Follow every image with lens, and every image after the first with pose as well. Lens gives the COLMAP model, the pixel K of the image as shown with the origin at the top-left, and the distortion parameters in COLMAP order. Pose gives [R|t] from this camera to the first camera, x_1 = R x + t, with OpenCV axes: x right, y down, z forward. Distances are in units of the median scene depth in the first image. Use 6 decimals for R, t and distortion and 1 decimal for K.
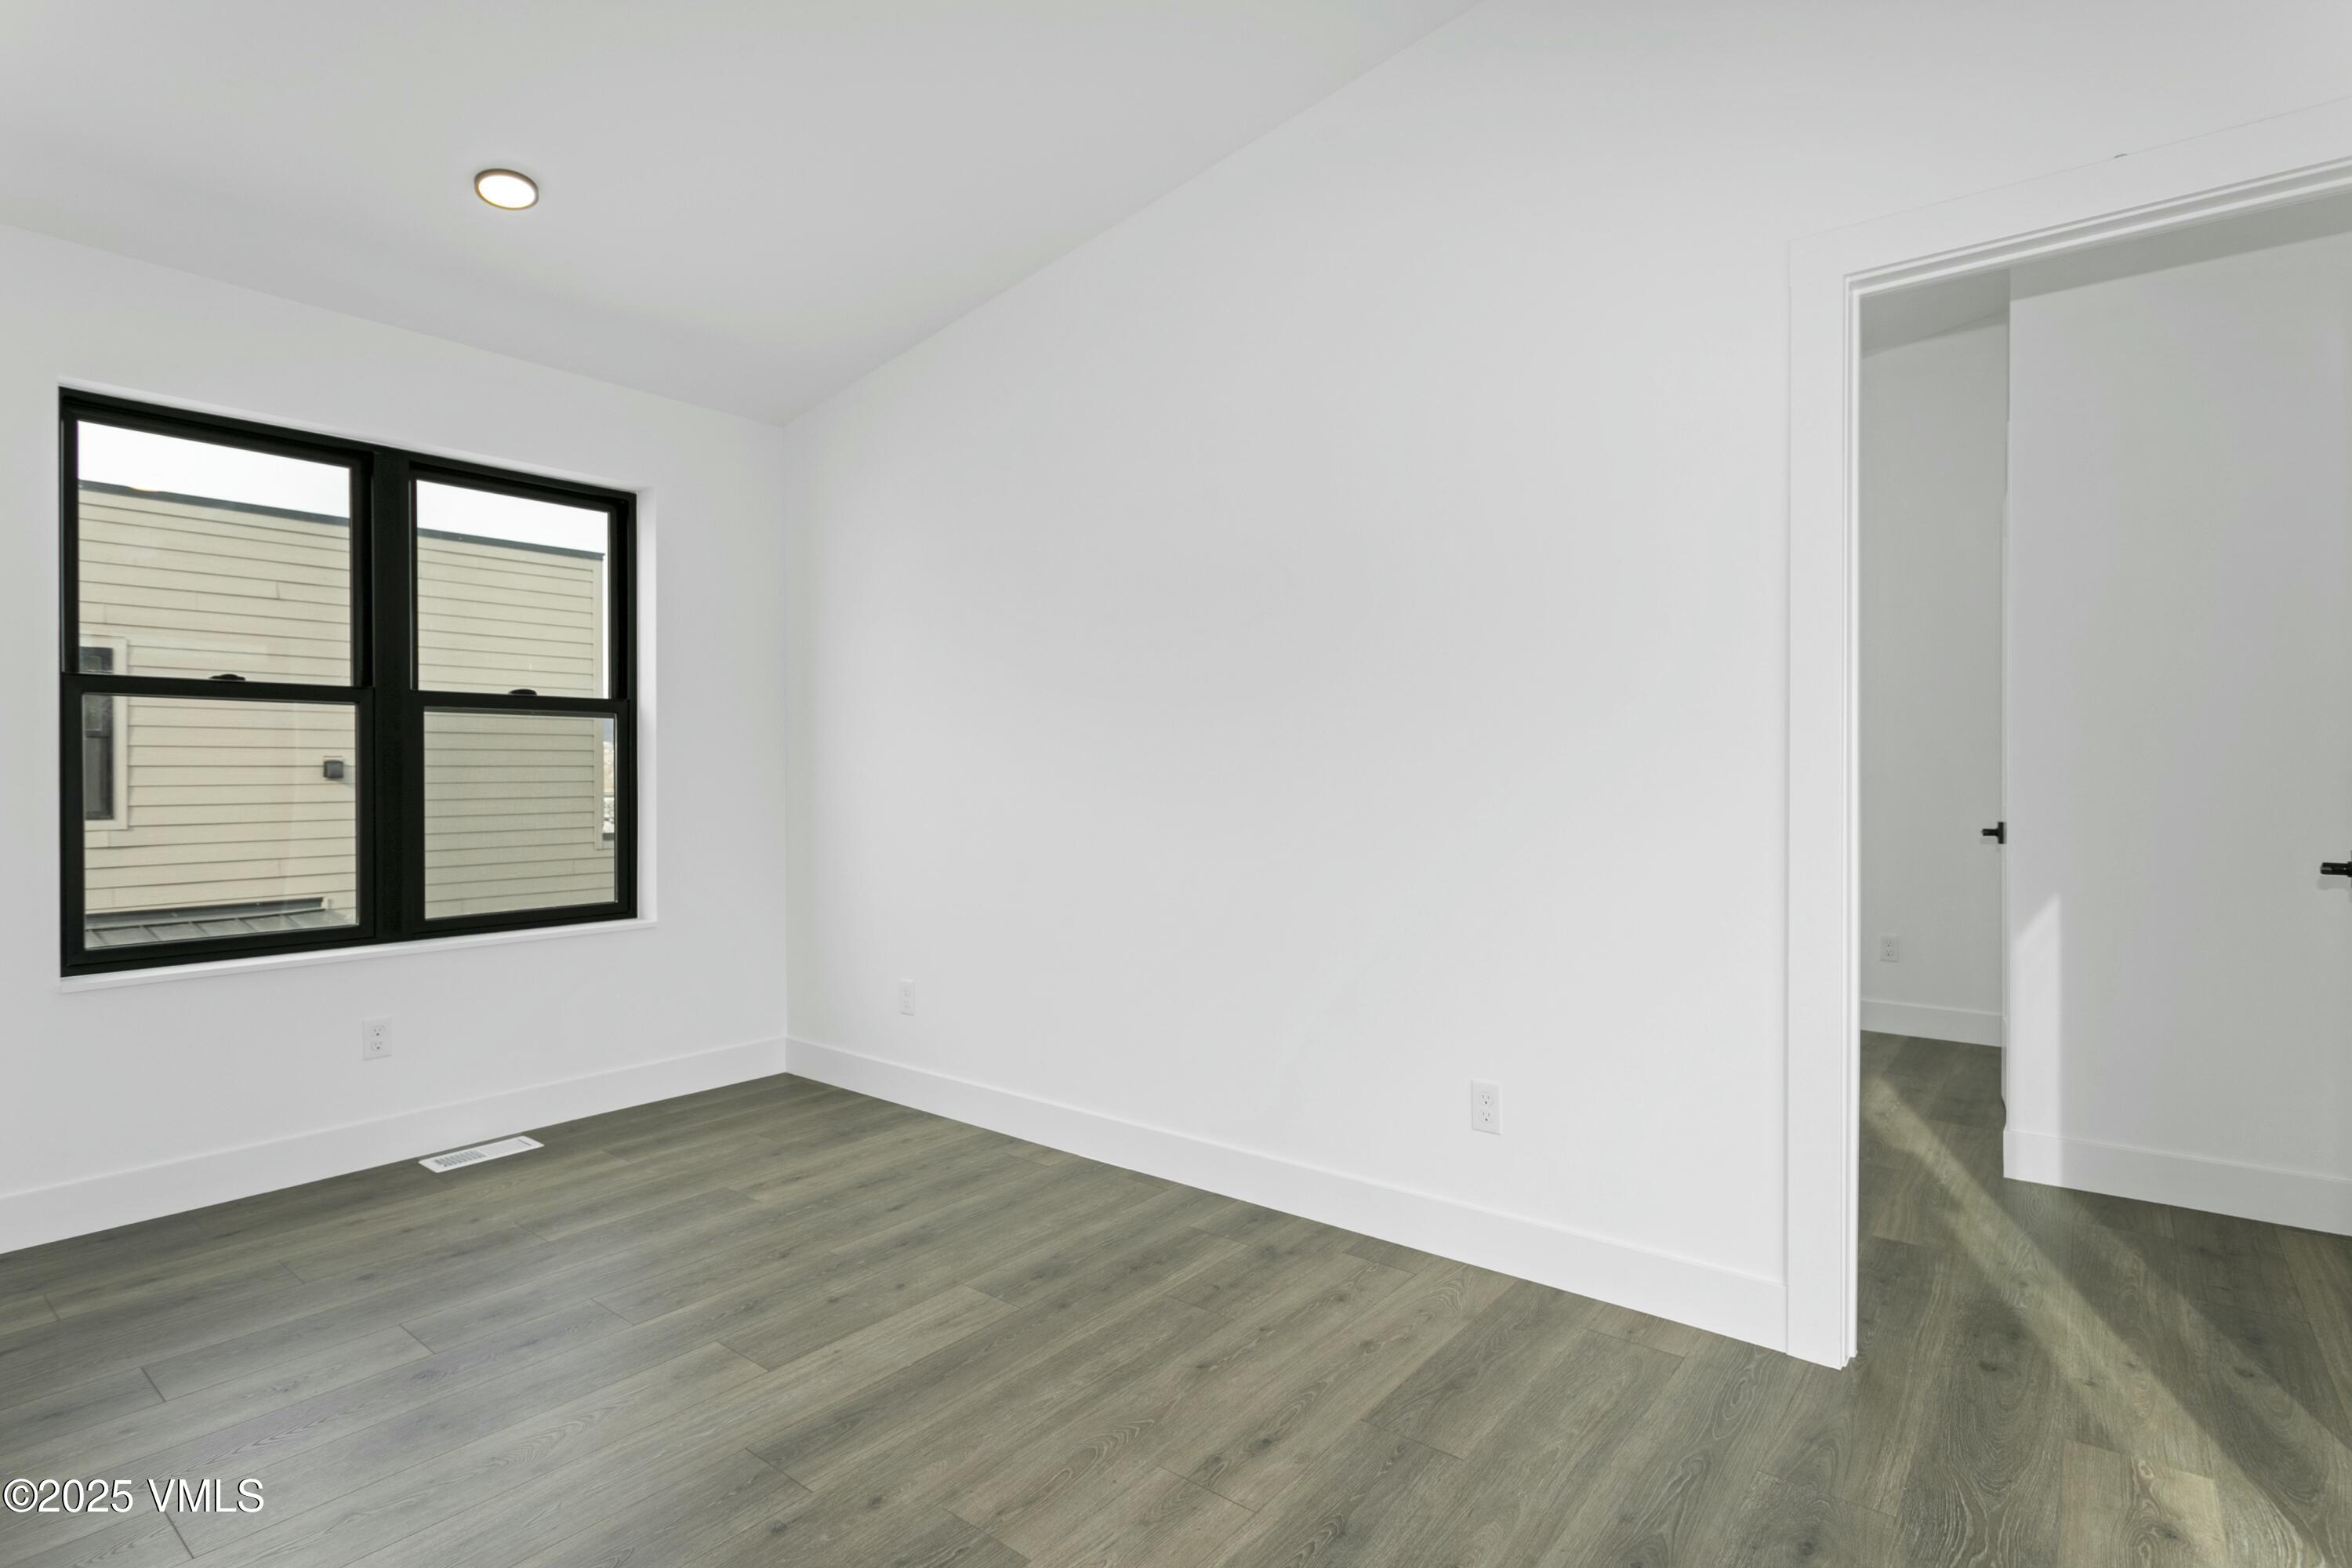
lens RADIAL K [[1168.8, 0, 1156.8], [0, 1168.8, 784.3], [0, 0, 1]] dist [0.003189, 0.000411]
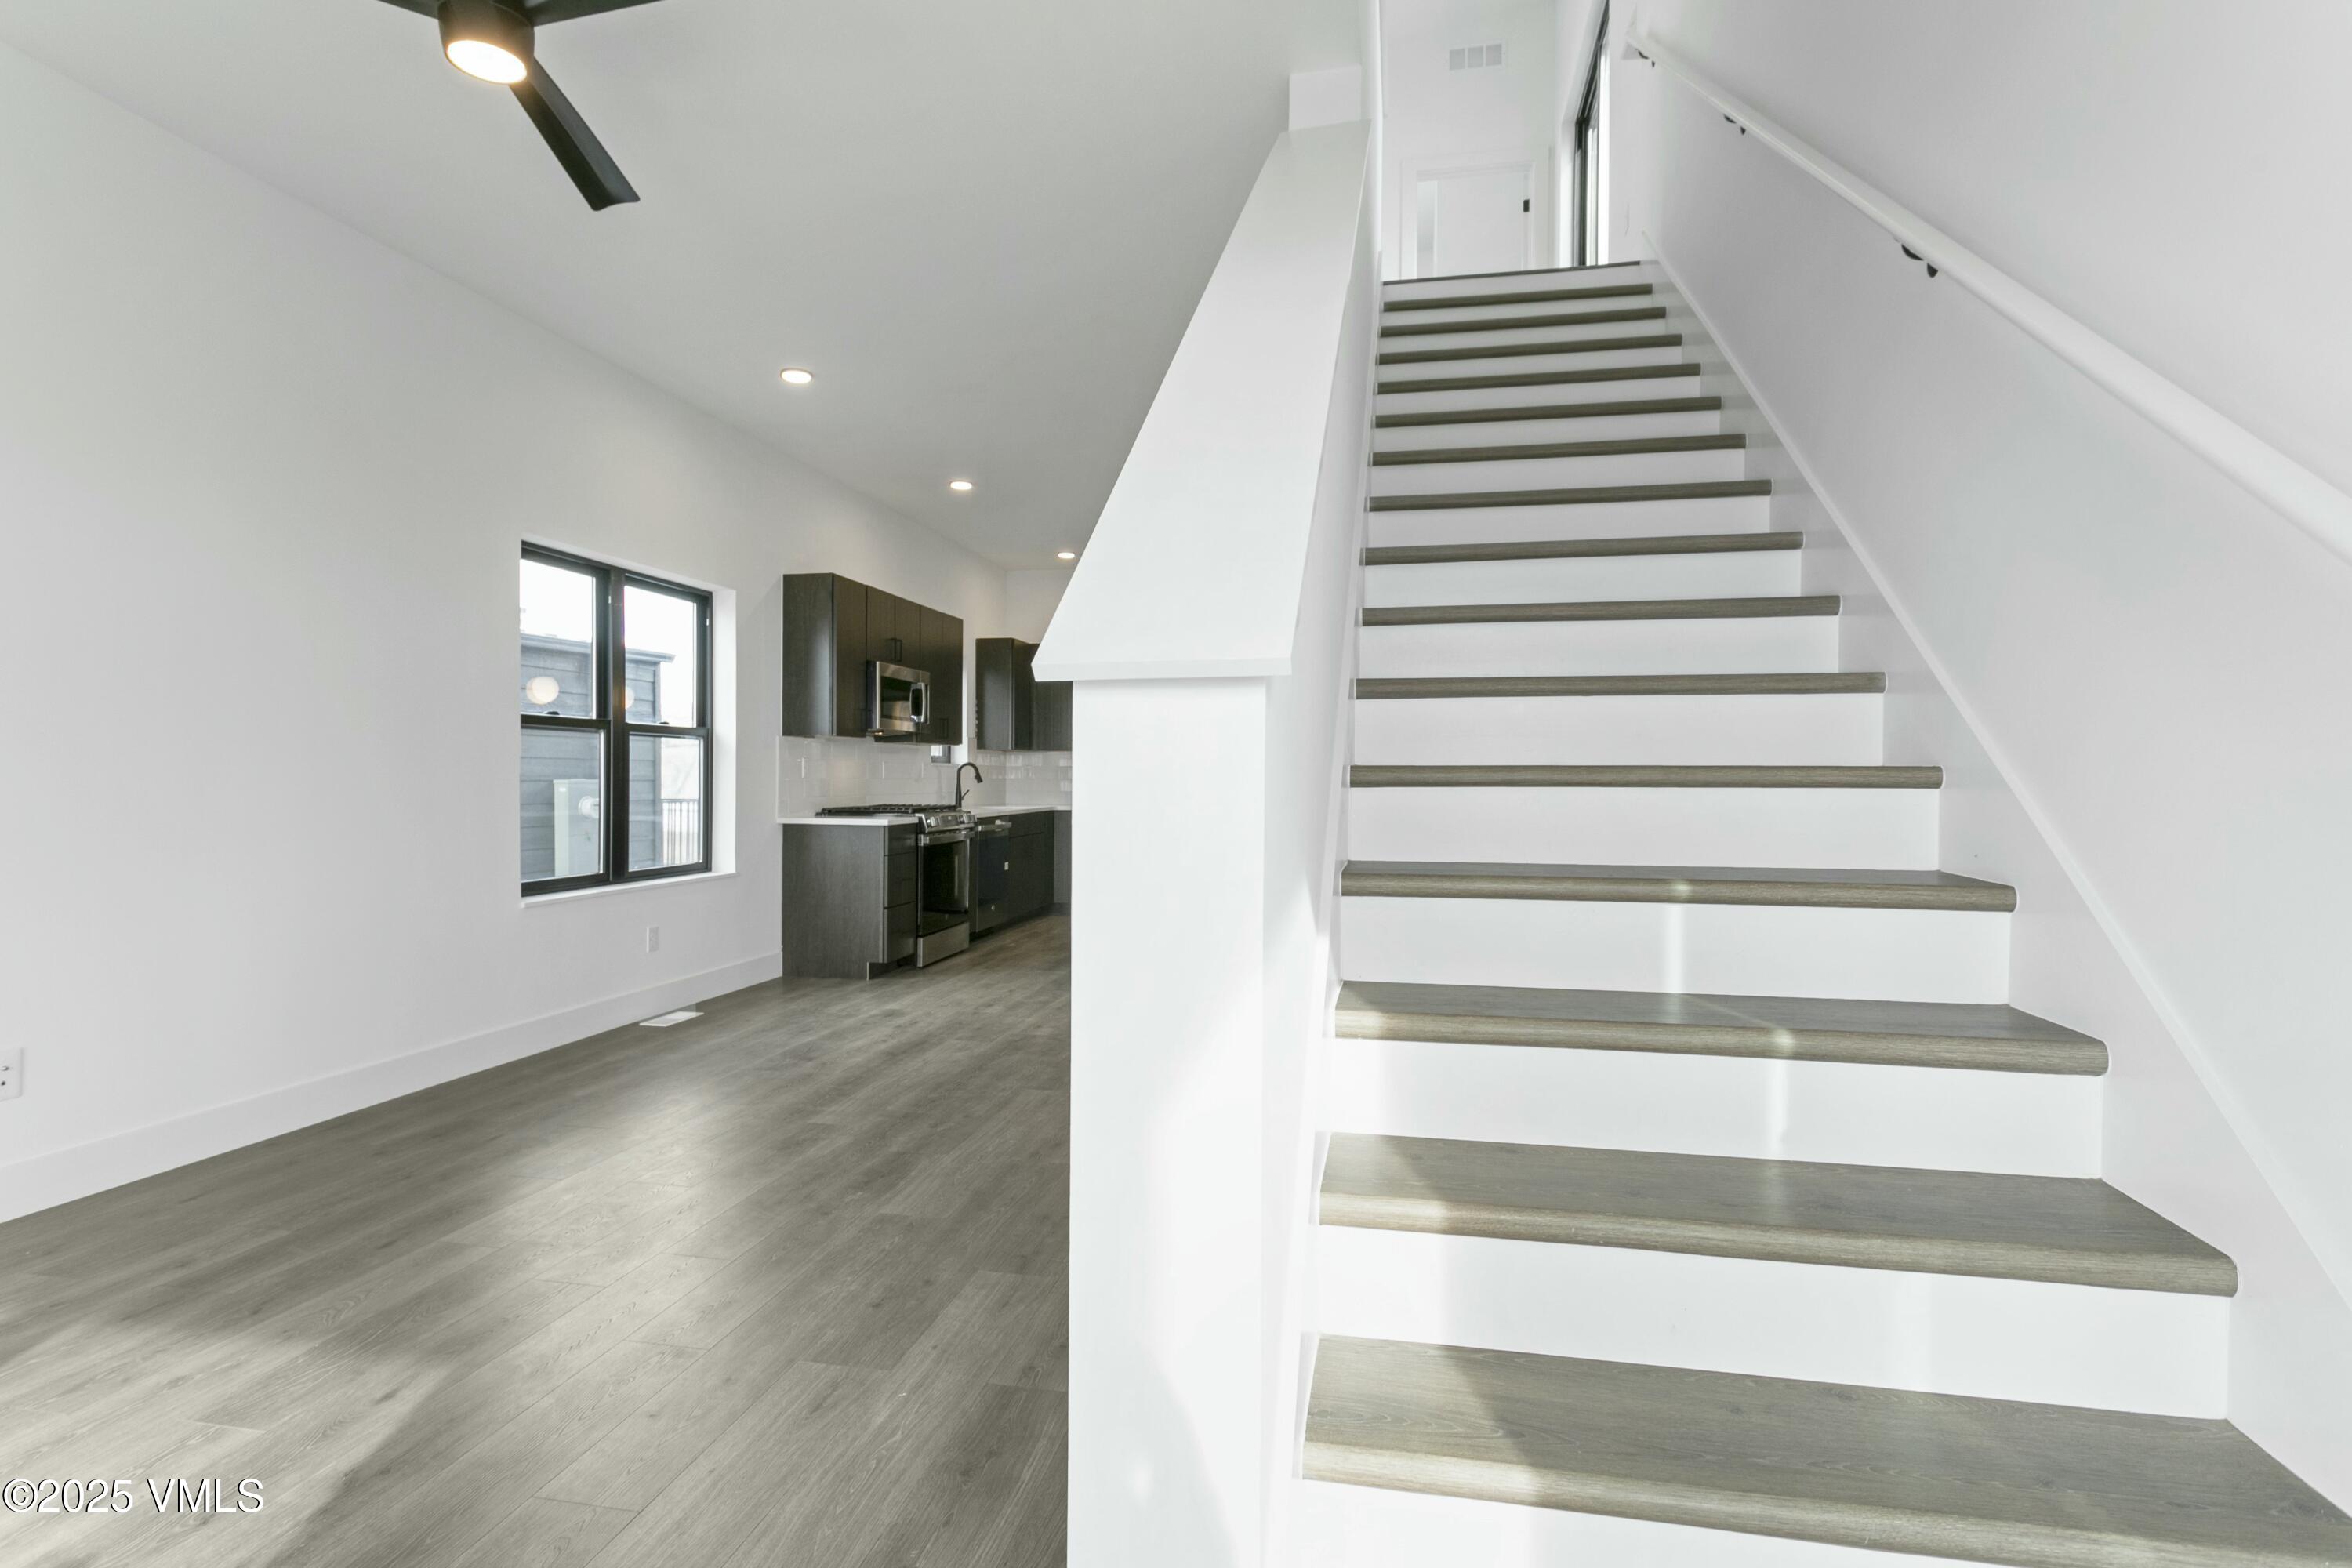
lens RADIAL K [[1168.8, 0, 1179.6], [0, 1168.8, 789.6], [0, 0, 1]] dist [0.003189, 0.000411]
pose [[0.880444, 0.005008, 0.474123, -0.635352], [-0.005904, 0.999982, 0.000401, 0.002764], [-0.474113, -0.003153, 0.880458, -0.620851]]
